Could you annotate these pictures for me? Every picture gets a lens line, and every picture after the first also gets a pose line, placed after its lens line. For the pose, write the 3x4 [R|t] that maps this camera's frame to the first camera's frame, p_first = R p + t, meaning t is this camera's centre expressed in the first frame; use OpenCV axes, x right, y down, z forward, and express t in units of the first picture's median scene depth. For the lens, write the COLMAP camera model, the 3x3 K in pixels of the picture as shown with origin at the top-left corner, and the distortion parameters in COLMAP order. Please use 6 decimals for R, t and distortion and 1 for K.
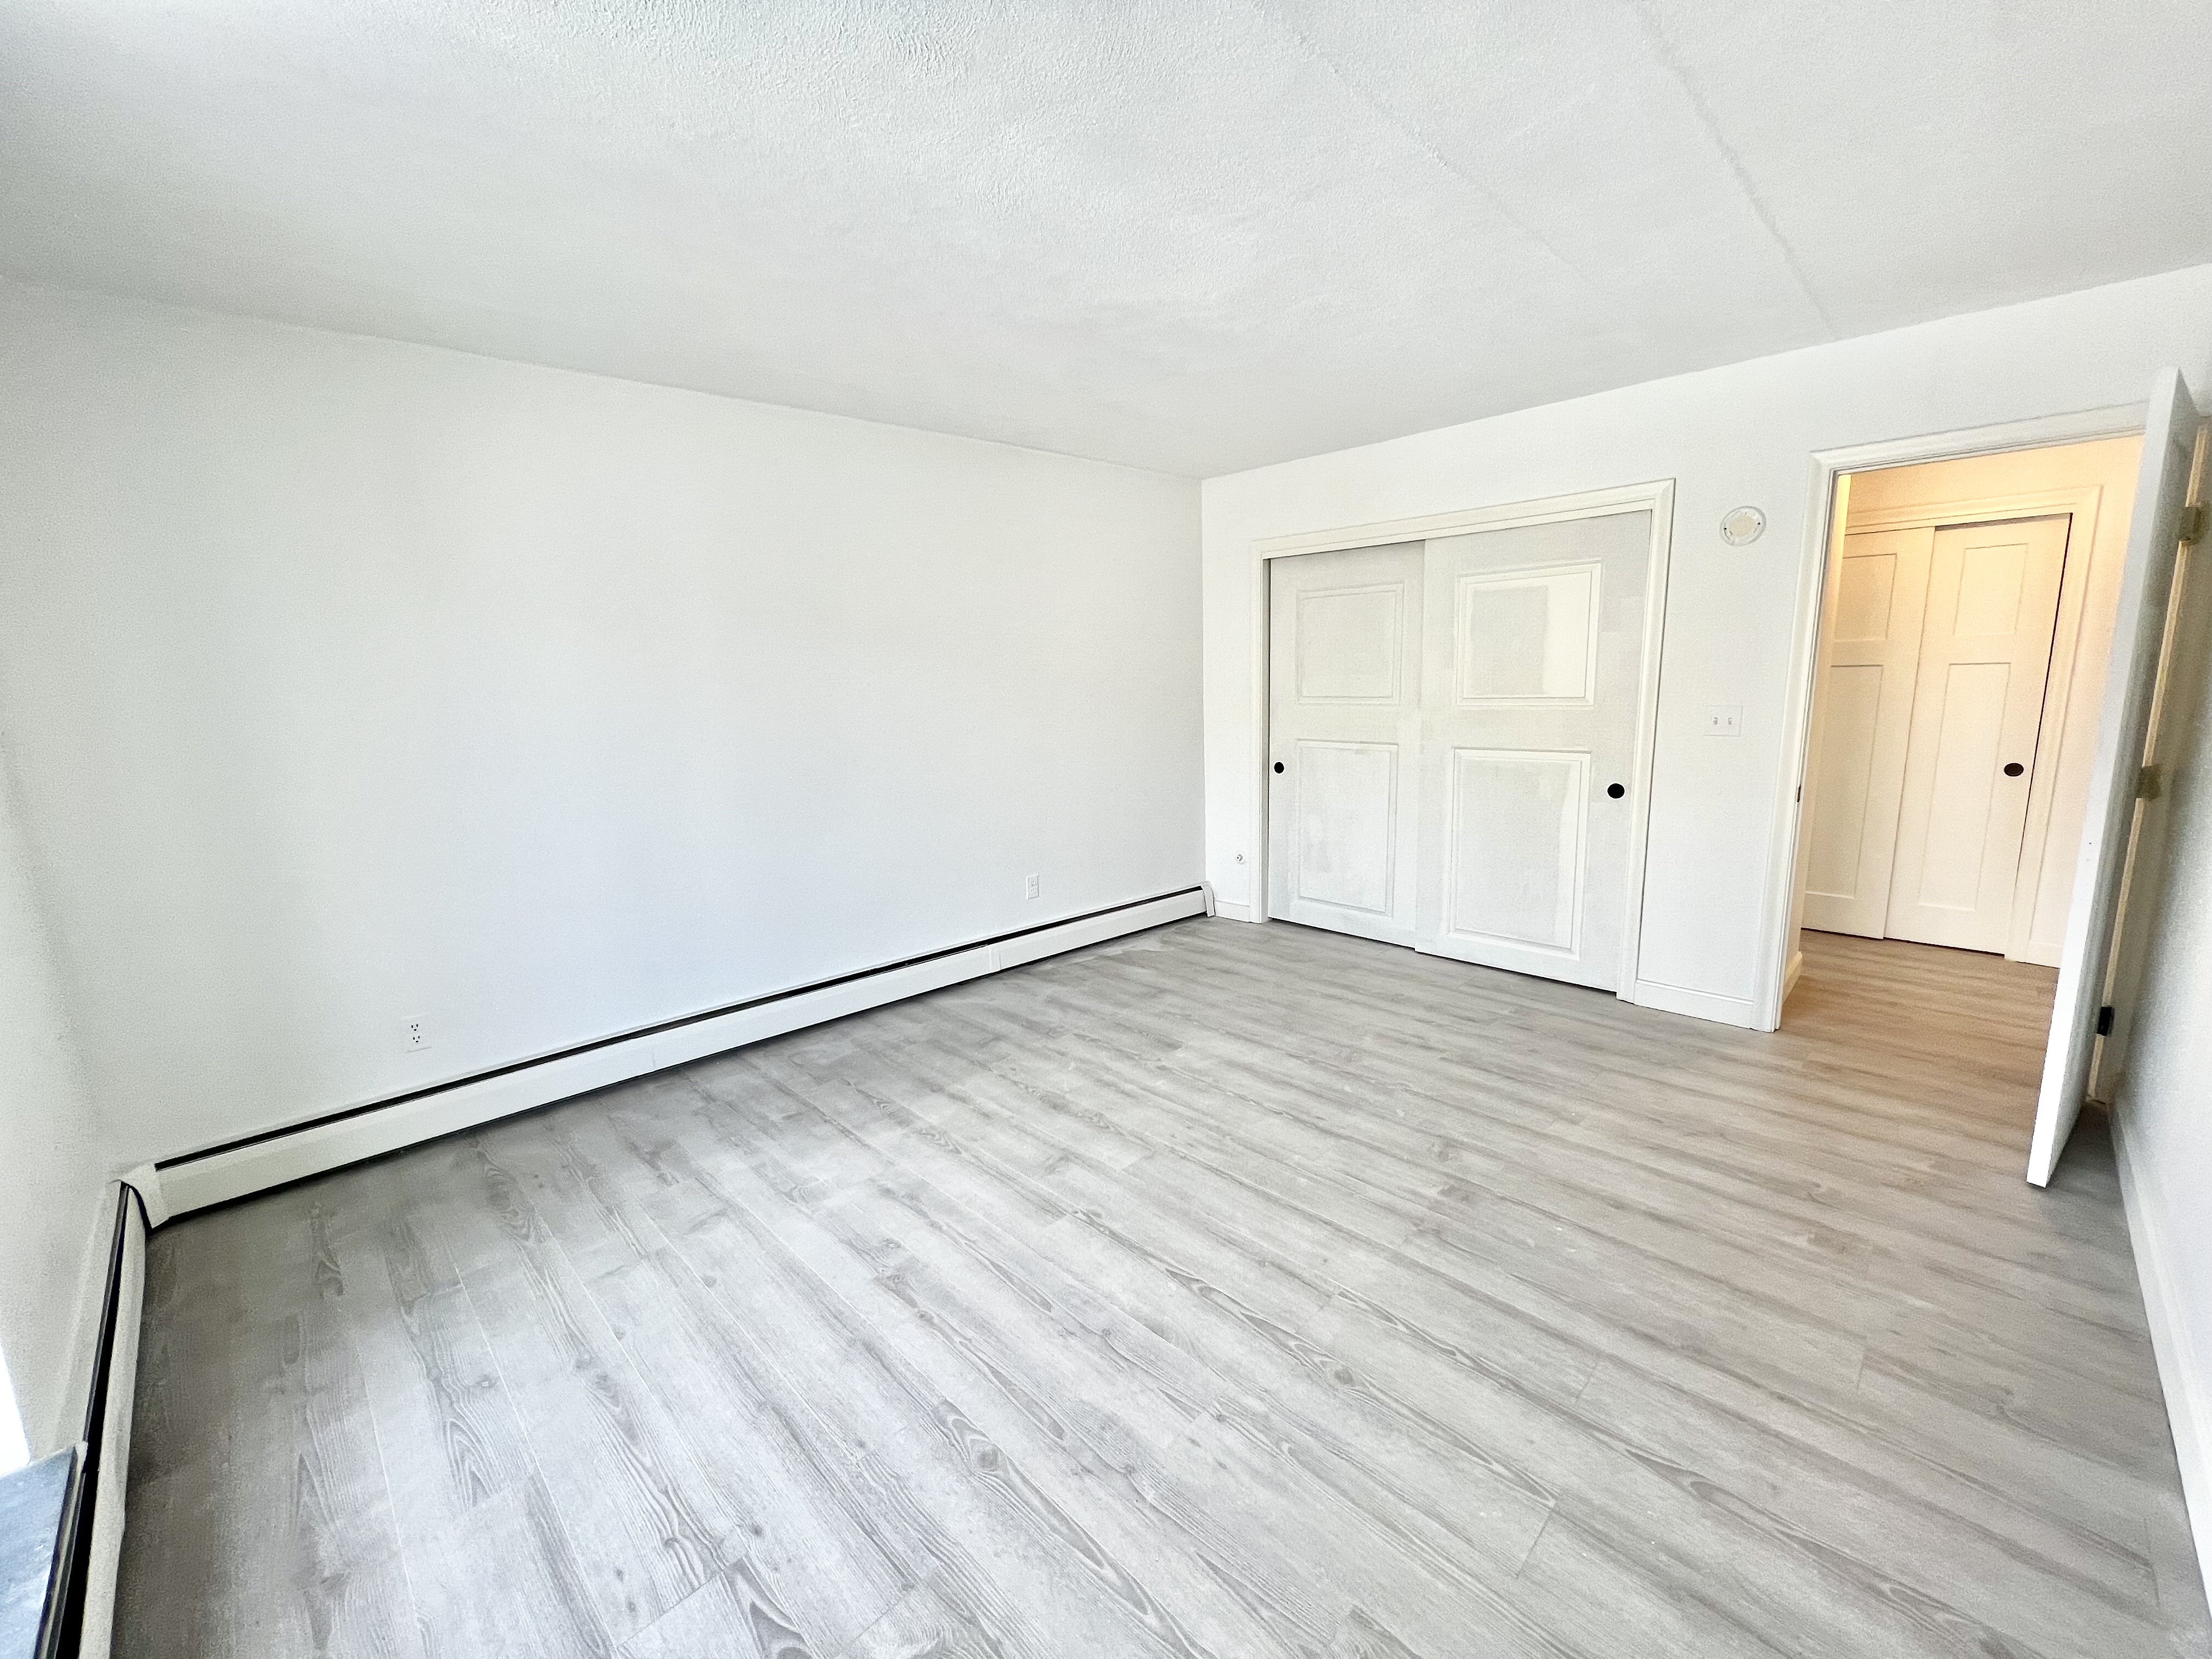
lens RADIAL K [[883.9, 0, 1094.2], [0, 883.9, 825.0], [0, 0, 1]] dist [0.000158, 0.000348]
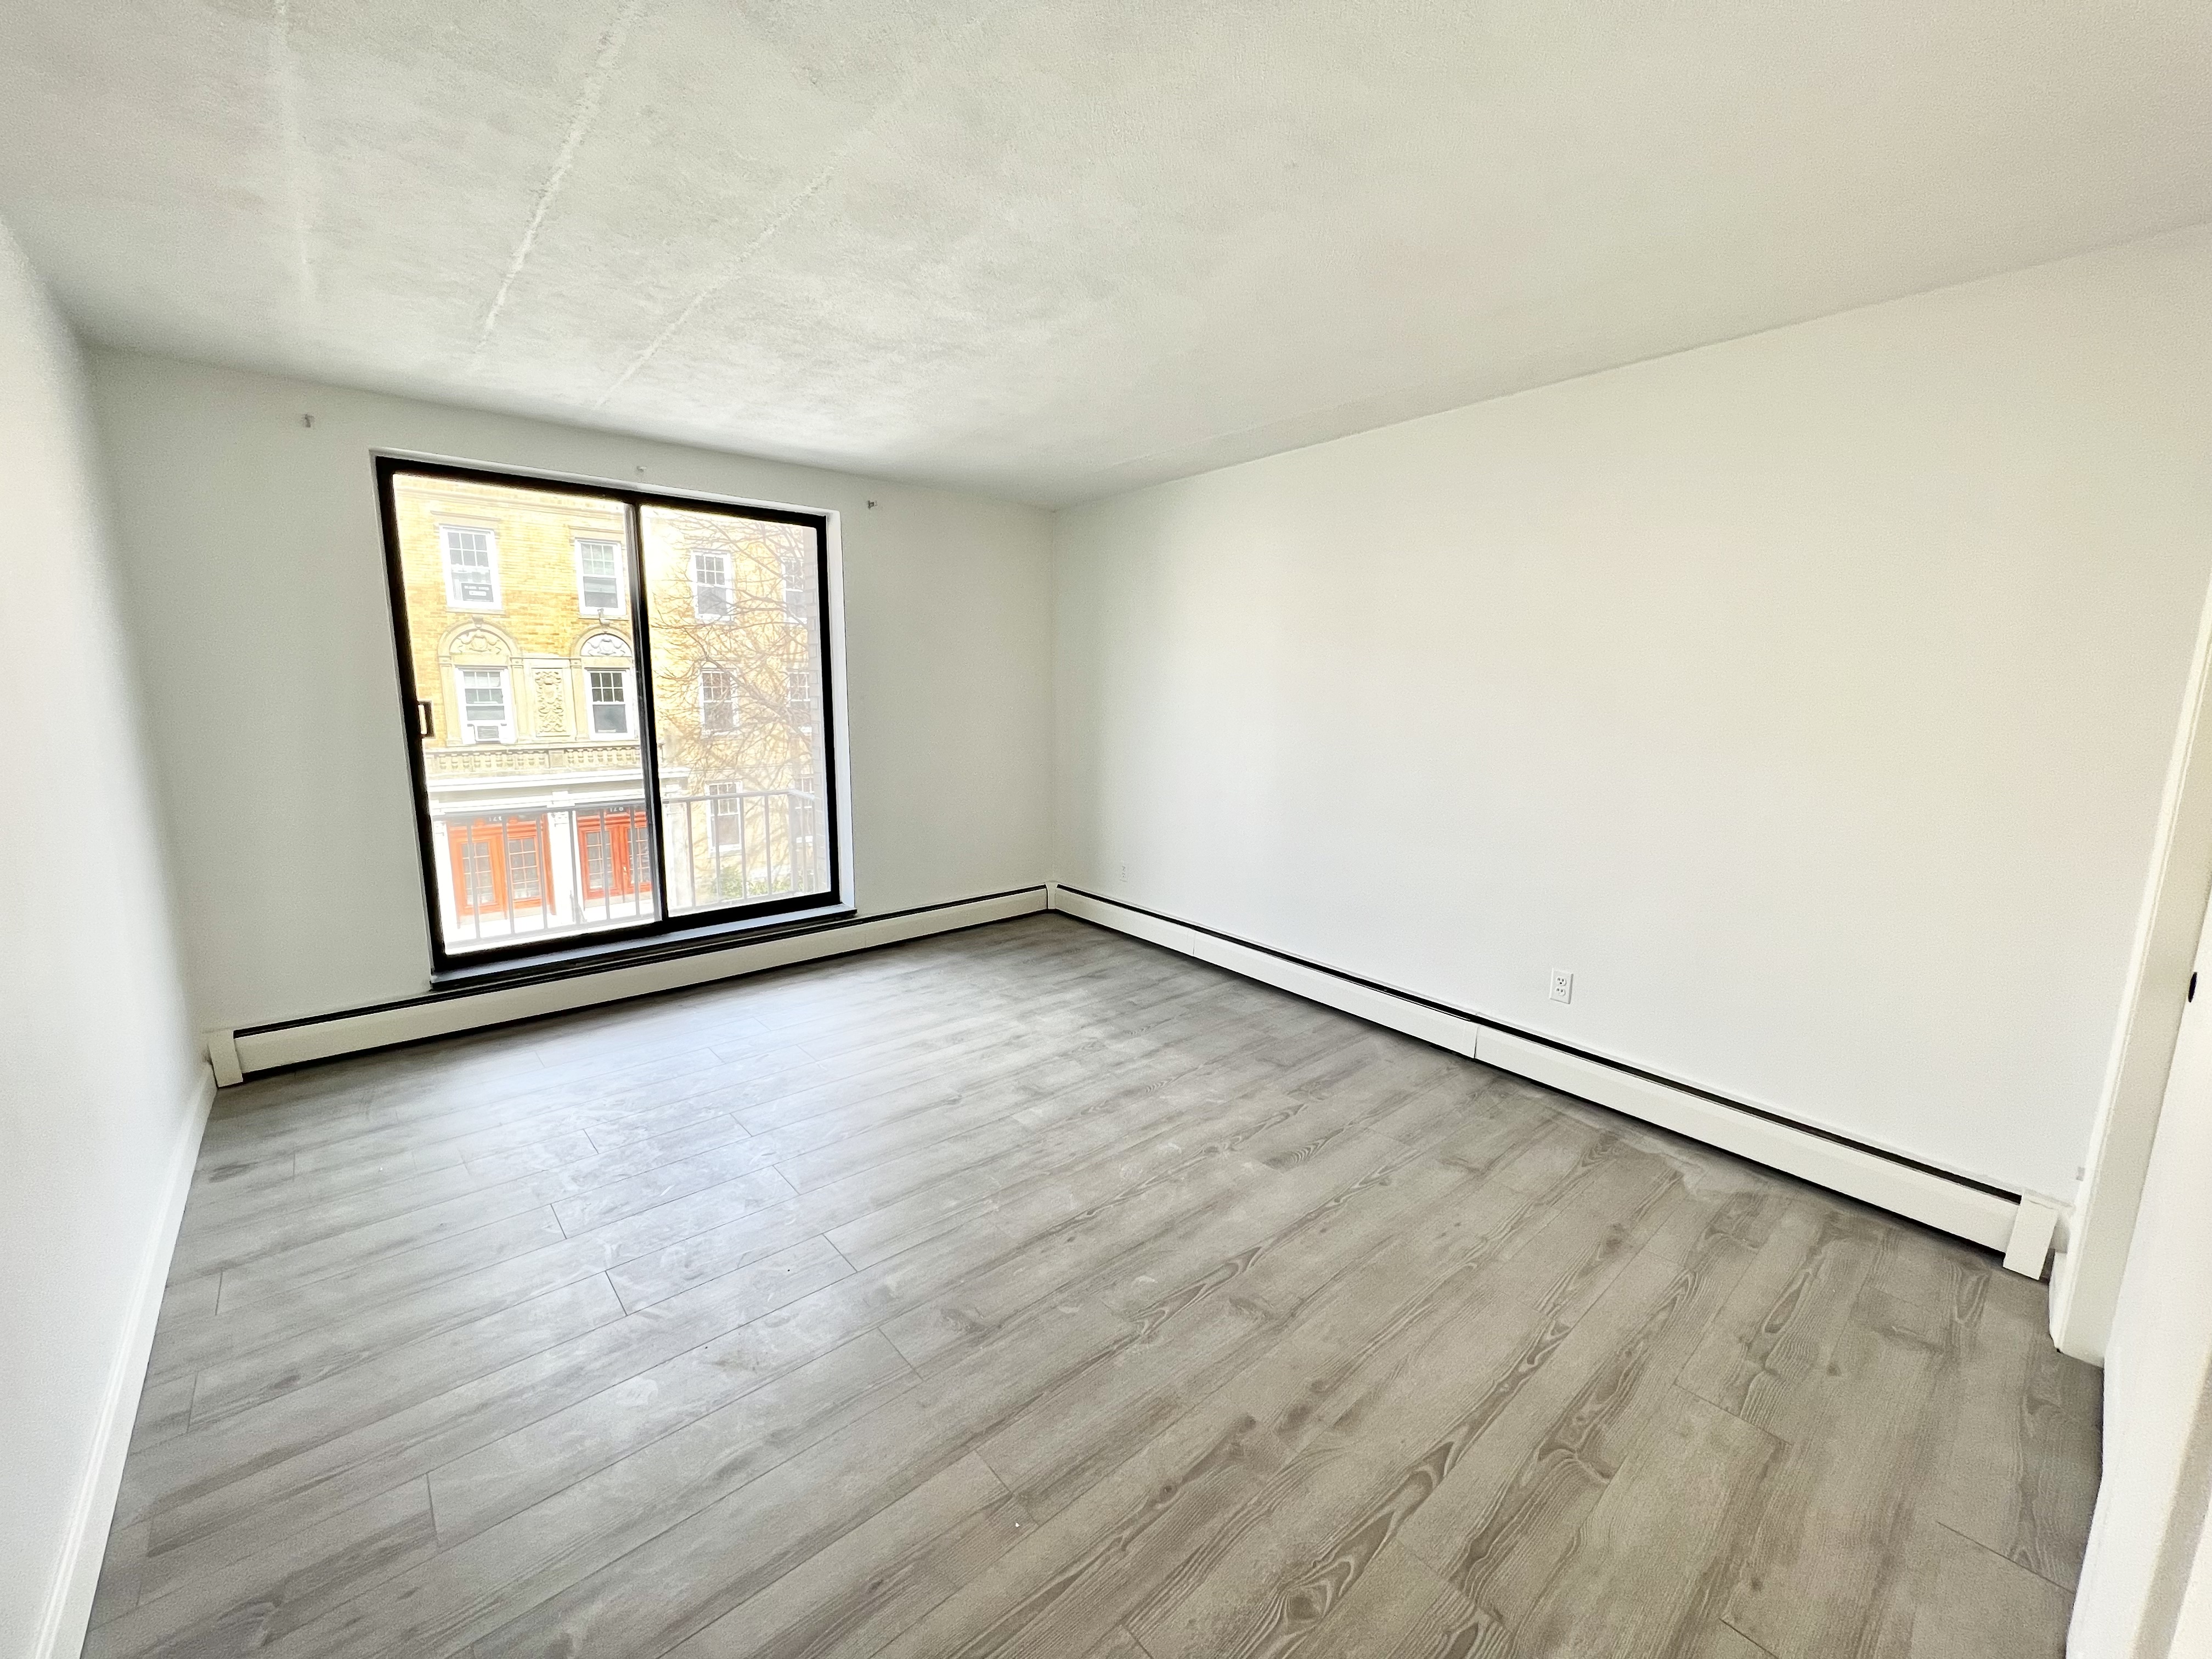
lens RADIAL K [[886.6, 0, 1099.2], [0, 886.6, 827.5], [0, 0, 1]] dist [-0.002887, 0.000066]
pose [[-0.061097, 0.192956, -0.979303, 0.849154], [-0.180156, 0.962891, 0.200962, -0.174913], [0.981739, 0.188706, -0.024067, 0.843925]]
